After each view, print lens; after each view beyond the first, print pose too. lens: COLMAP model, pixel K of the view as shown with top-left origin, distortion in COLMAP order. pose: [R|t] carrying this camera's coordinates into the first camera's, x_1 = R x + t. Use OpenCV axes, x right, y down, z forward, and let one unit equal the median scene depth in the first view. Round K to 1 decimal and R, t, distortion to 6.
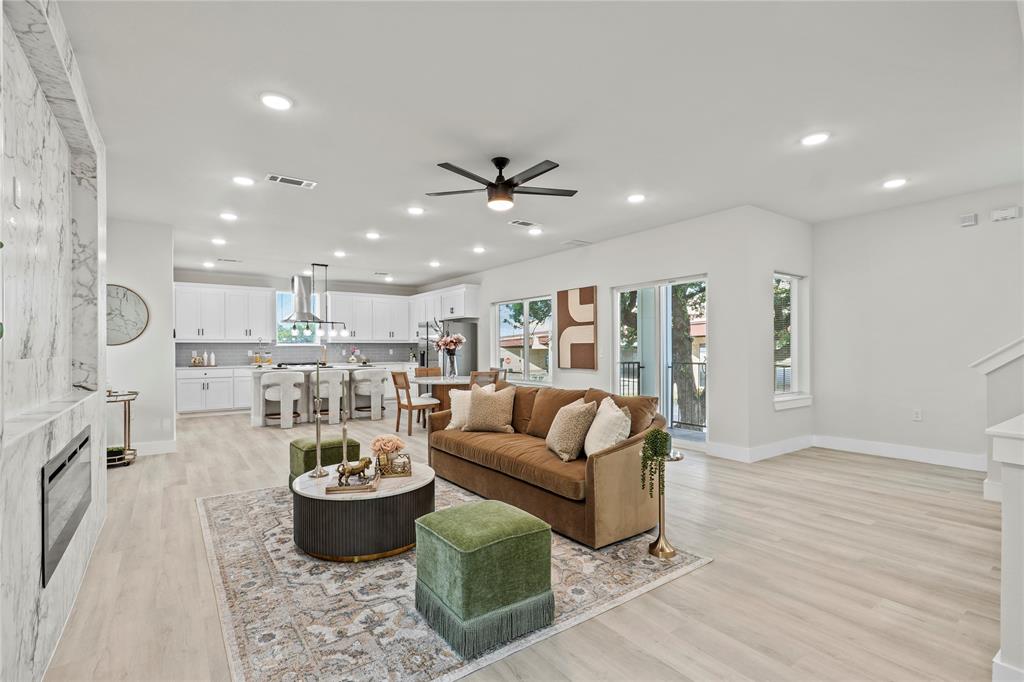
lens RADIAL K [[471.7, 0, 507.0], [0, 471.7, 348.7], [0, 0, 1]] dist [-0.002021, 0.001037]
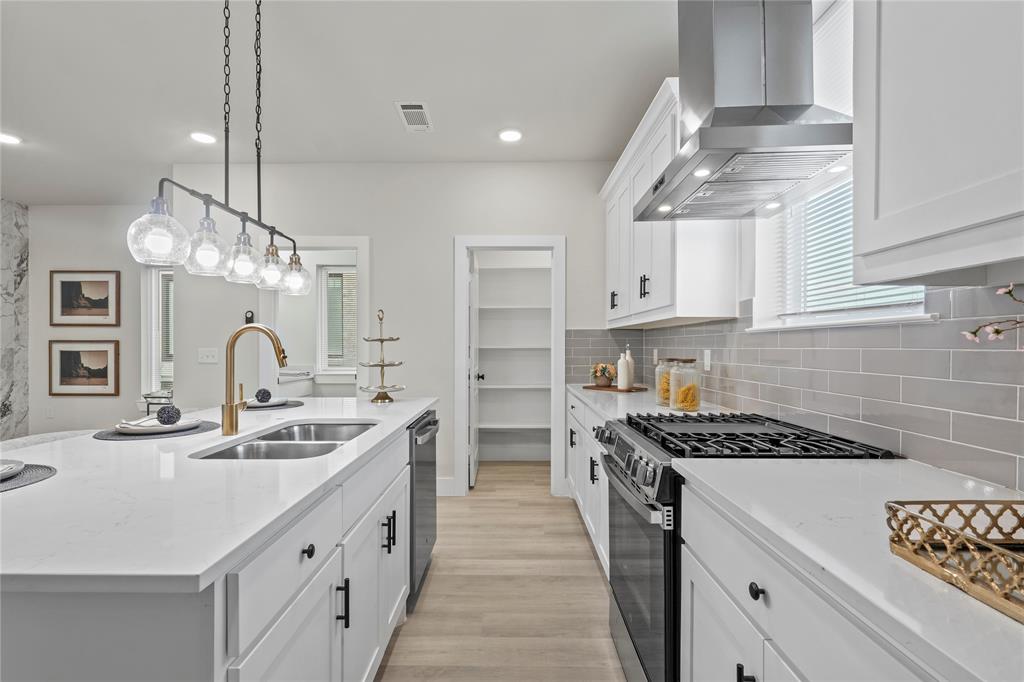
lens RADIAL K [[471.7, 0, 506.1], [0, 471.7, 347.6], [0, 0, 1]] dist [-0.002021, 0.001037]
pose [[-0.588070, 0.007408, -0.808776, -0.346369], [-0.000268, 0.999956, 0.009354, -0.000071], [0.808810, 0.005717, -0.588042, 1.421217]]
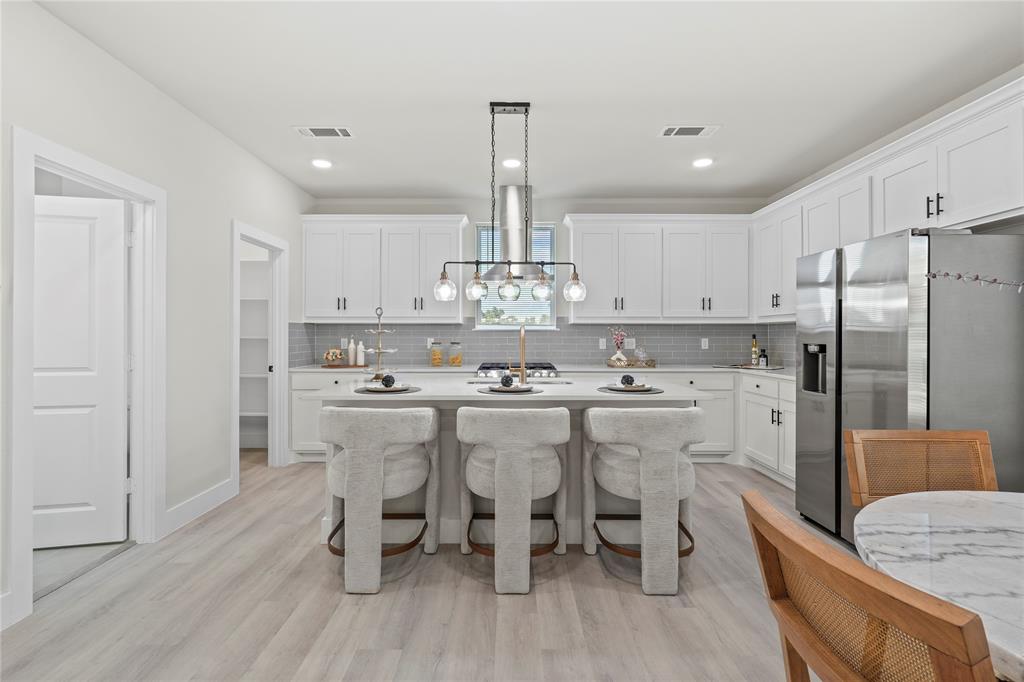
lens RADIAL K [[471.7, 0, 507.2], [0, 471.7, 335.5], [0, 0, 1]] dist [-0.002021, 0.001037]
pose [[0.814320, 0.004984, -0.580394, -0.215816], [-0.005577, 0.999984, 0.000763, -0.000172], [0.580389, 0.002616, 0.814335, 0.818733]]
